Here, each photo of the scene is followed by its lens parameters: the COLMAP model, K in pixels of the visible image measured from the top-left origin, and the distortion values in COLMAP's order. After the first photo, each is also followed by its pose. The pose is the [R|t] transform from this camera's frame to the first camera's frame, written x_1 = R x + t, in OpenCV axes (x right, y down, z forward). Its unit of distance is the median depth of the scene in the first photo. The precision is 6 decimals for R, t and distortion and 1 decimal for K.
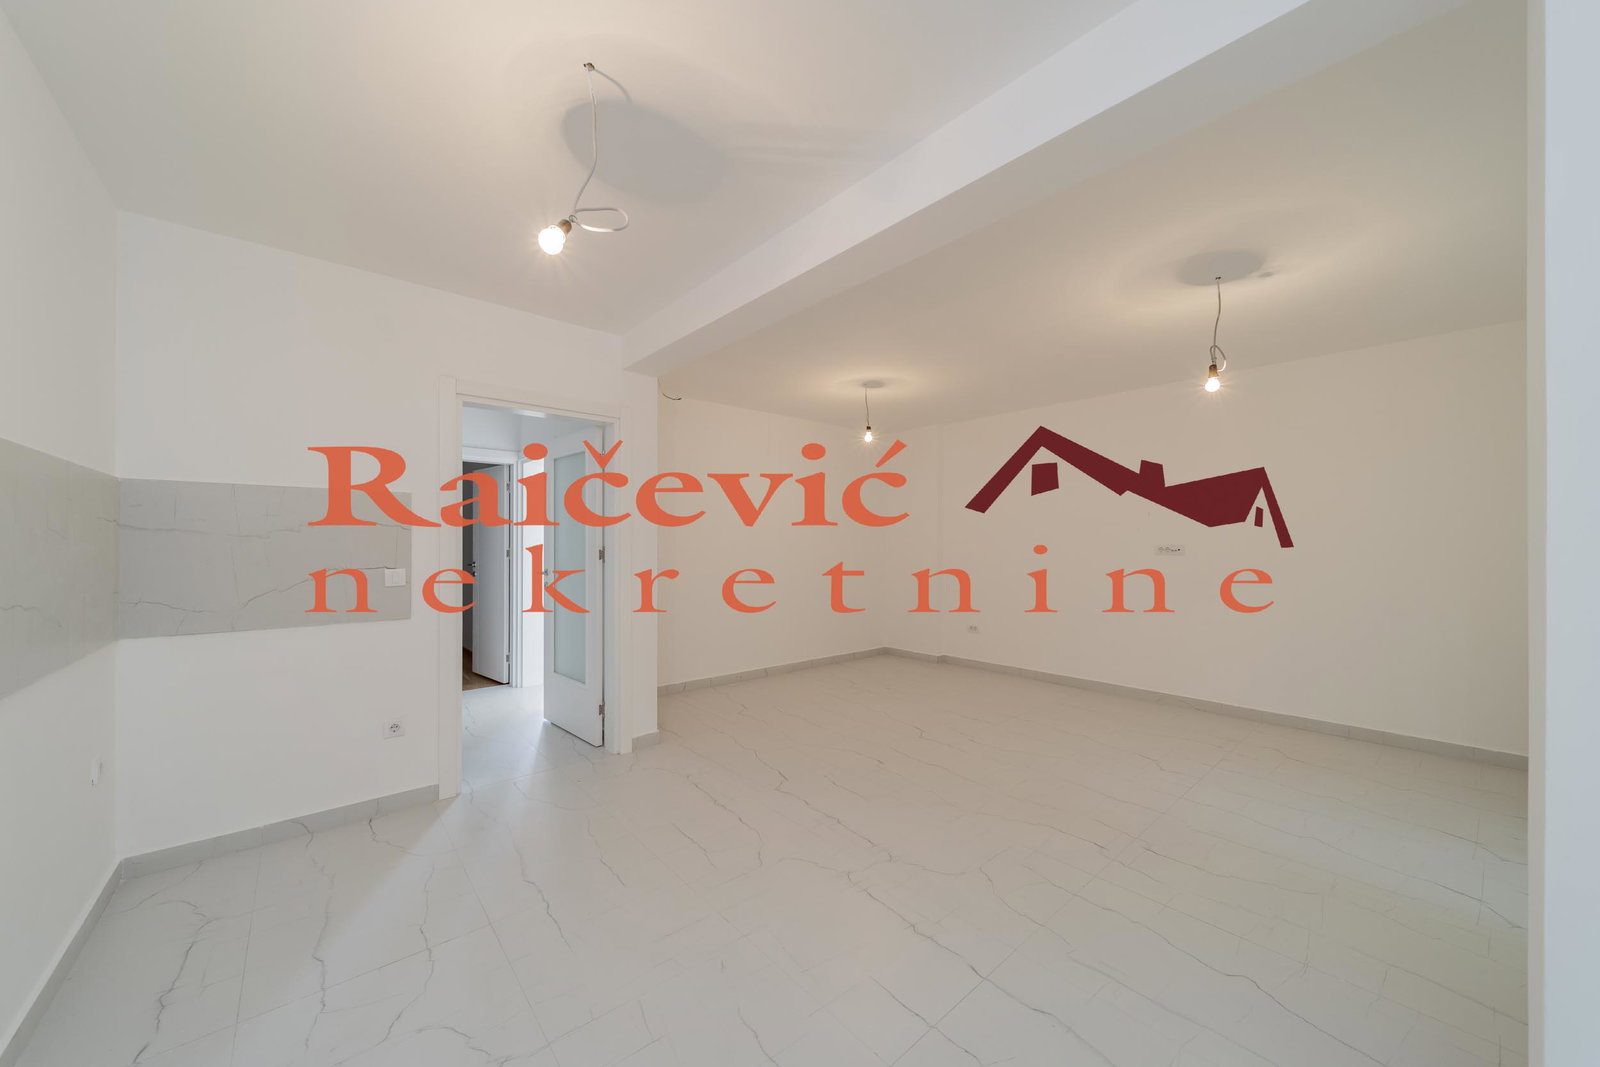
lens RADIAL K [[561.8, 0, 796.0], [0, 561.8, 539.3], [0, 0, 1]] dist [0.000191, -0.000042]
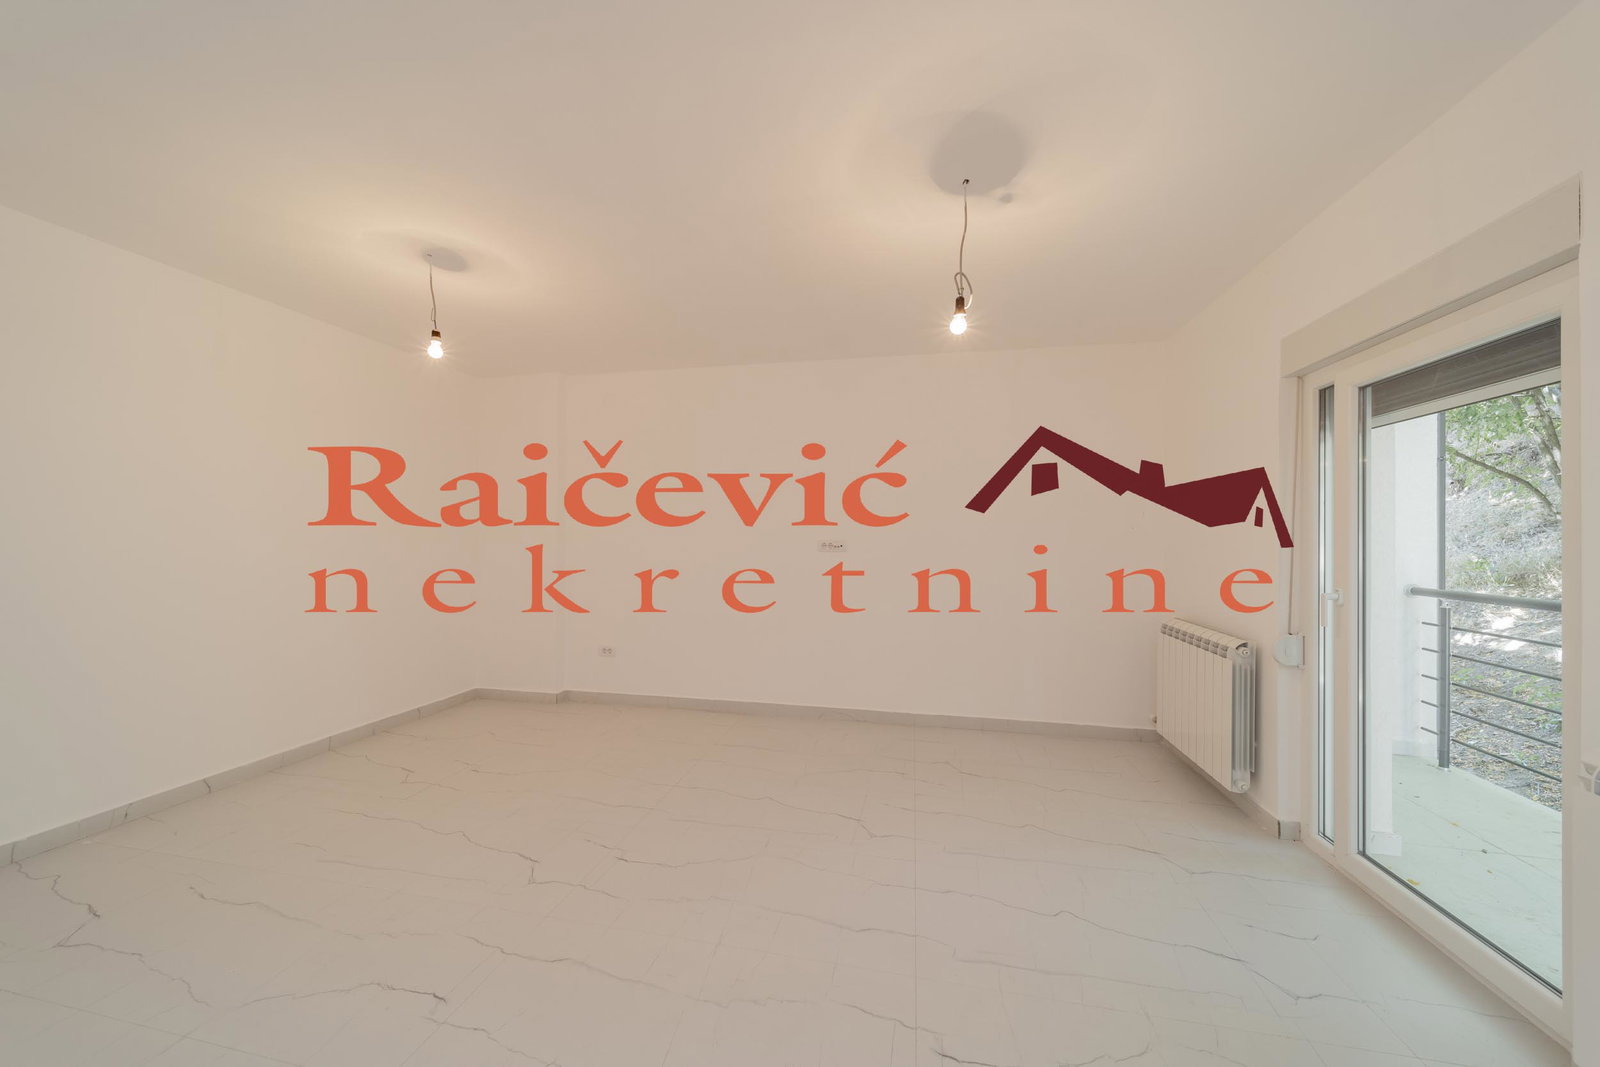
lens RADIAL K [[561.8, 0, 796.0], [0, 561.8, 539.3], [0, 0, 1]] dist [0.000191, -0.000042]
pose [[0.791592, 0.005119, 0.611029, 0.071986], [-0.009260, 0.999951, 0.003619, 0.004814], [-0.610980, -0.008523, 0.791600, 0.326393]]
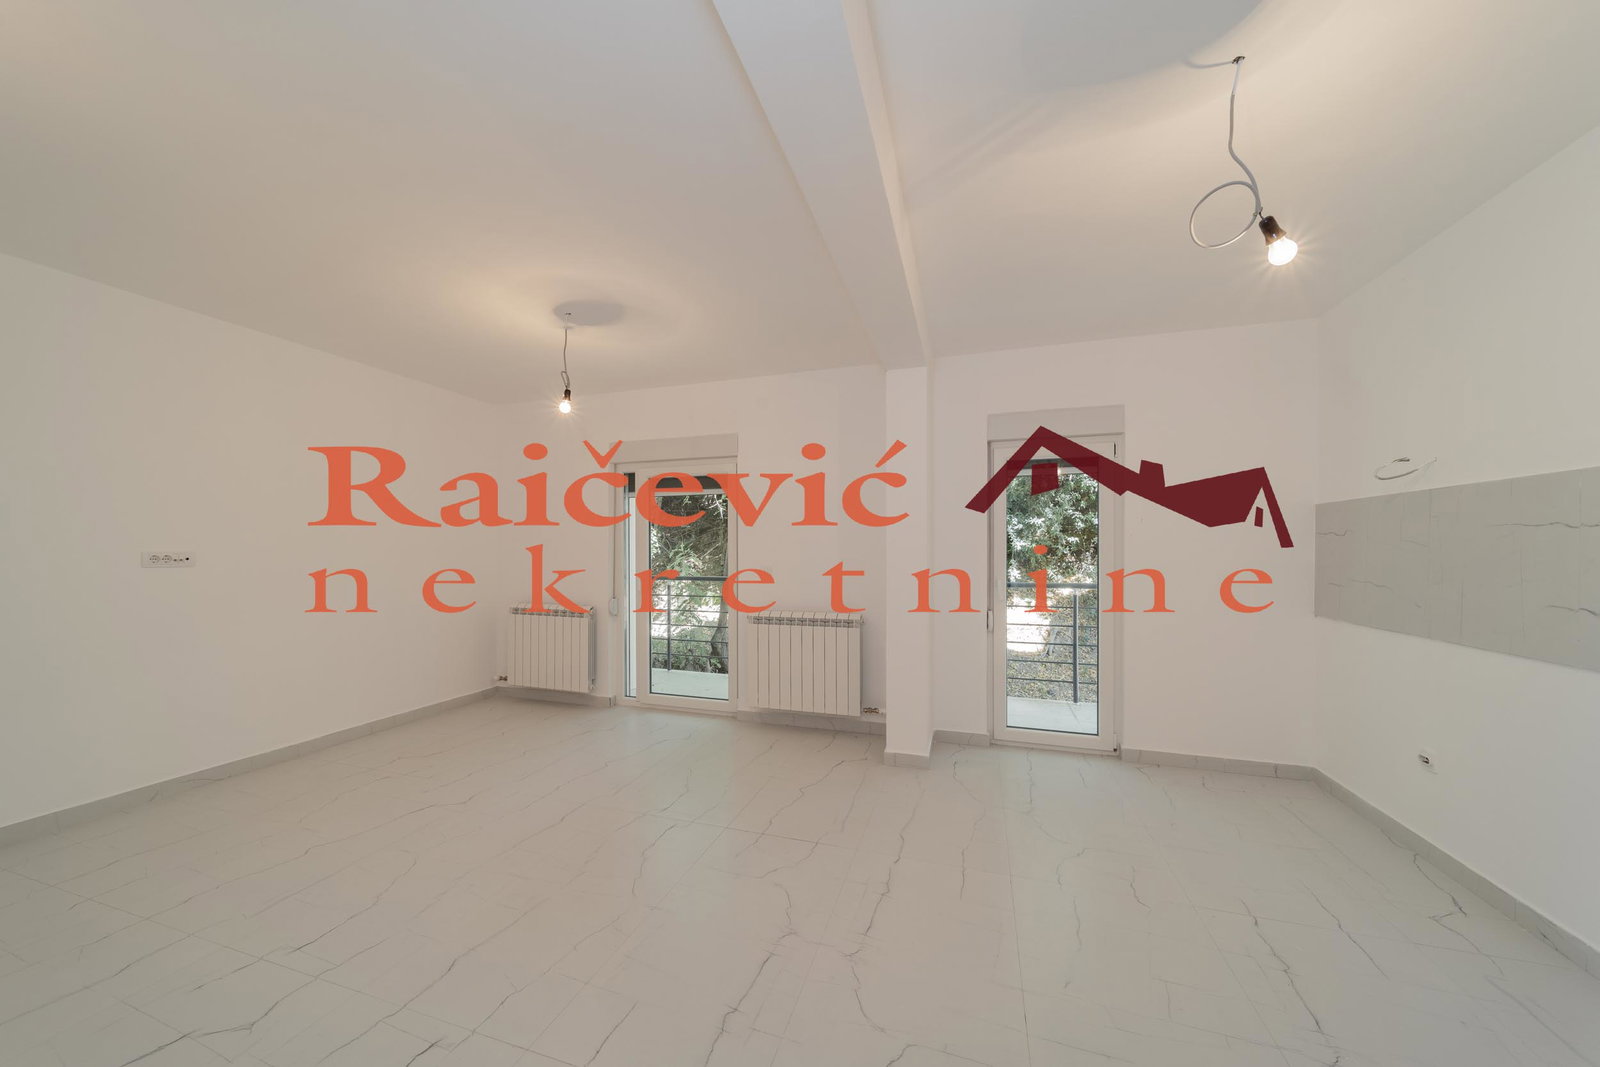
lens RADIAL K [[561.8, 0, 796.0], [0, 561.8, 539.3], [0, 0, 1]] dist [0.000191, -0.000042]
pose [[-0.526018, 0.012648, 0.850380, -0.273102], [-0.003205, 0.999853, -0.016854, 0.003811], [-0.850468, -0.011591, -0.525900, 0.720373]]
